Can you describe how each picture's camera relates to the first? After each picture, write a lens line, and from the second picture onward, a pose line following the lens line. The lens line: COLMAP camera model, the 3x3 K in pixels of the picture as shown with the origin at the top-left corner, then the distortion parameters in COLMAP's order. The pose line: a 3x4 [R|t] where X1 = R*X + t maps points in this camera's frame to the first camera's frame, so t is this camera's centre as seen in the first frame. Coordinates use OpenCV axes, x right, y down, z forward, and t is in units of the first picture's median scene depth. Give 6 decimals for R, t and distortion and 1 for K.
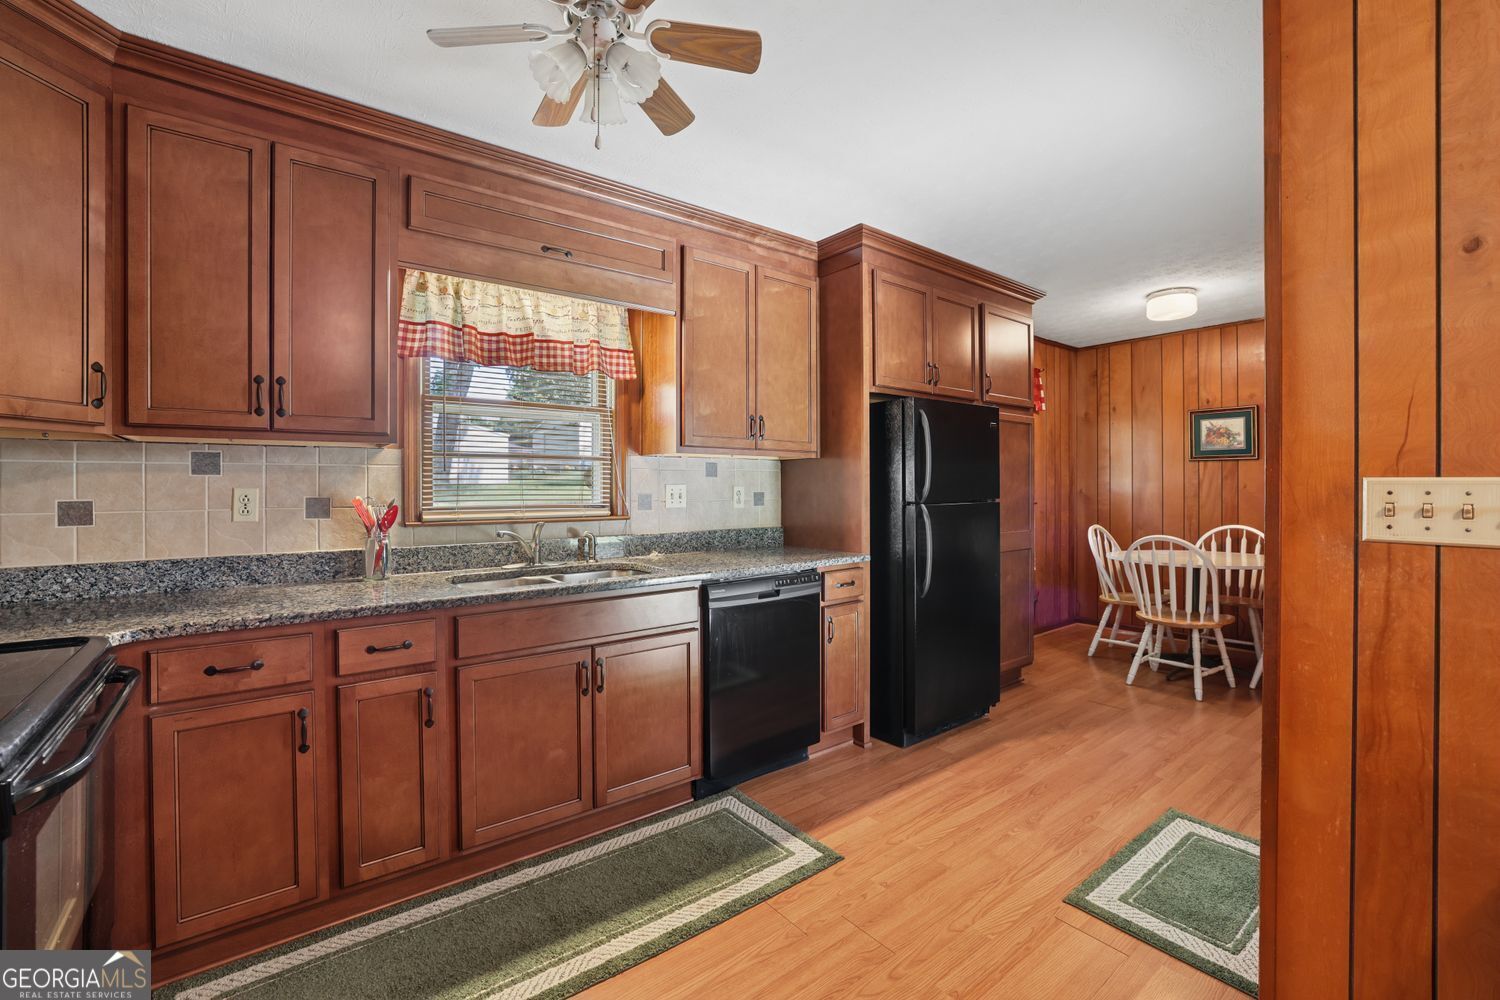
lens RADIAL K [[648.7, 0, 749.7], [0, 648.7, 490.9], [0, 0, 1]] dist [-0.046949, 0.018750]
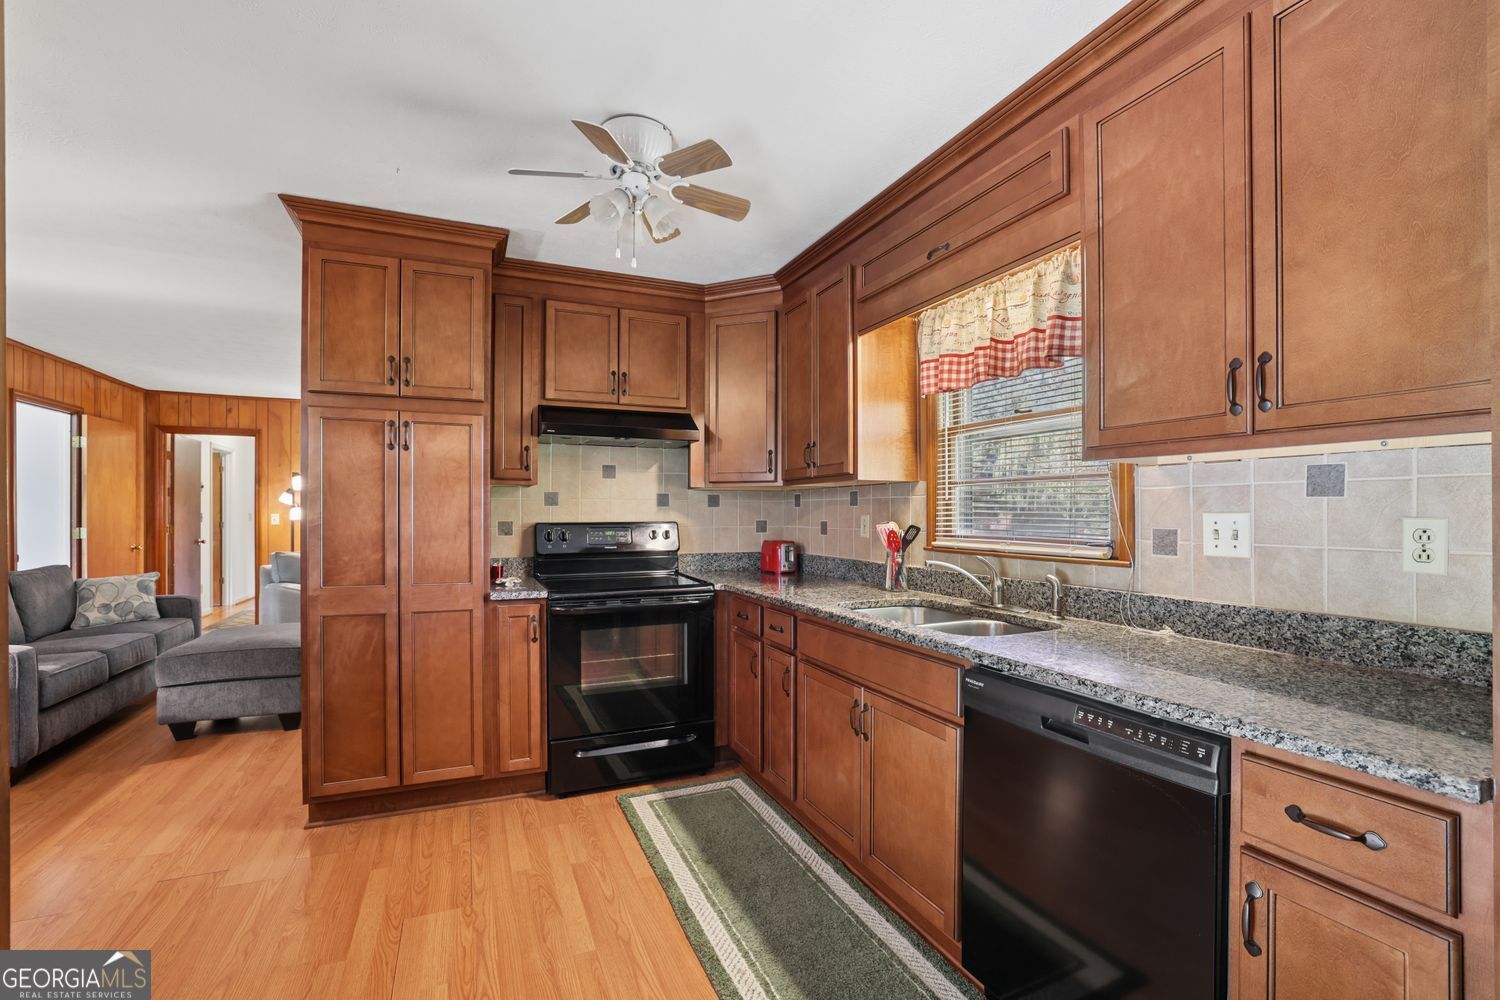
lens RADIAL K [[657.2, 0, 745.4], [0, 657.2, 515.7], [0, 0, 1]] dist [-0.048573, 0.019815]
pose [[-0.256310, 0.008717, -0.966555, 0.653763], [-0.005690, 0.999928, 0.010527, -0.014248], [0.966578, 0.008198, -0.256242, 0.992522]]
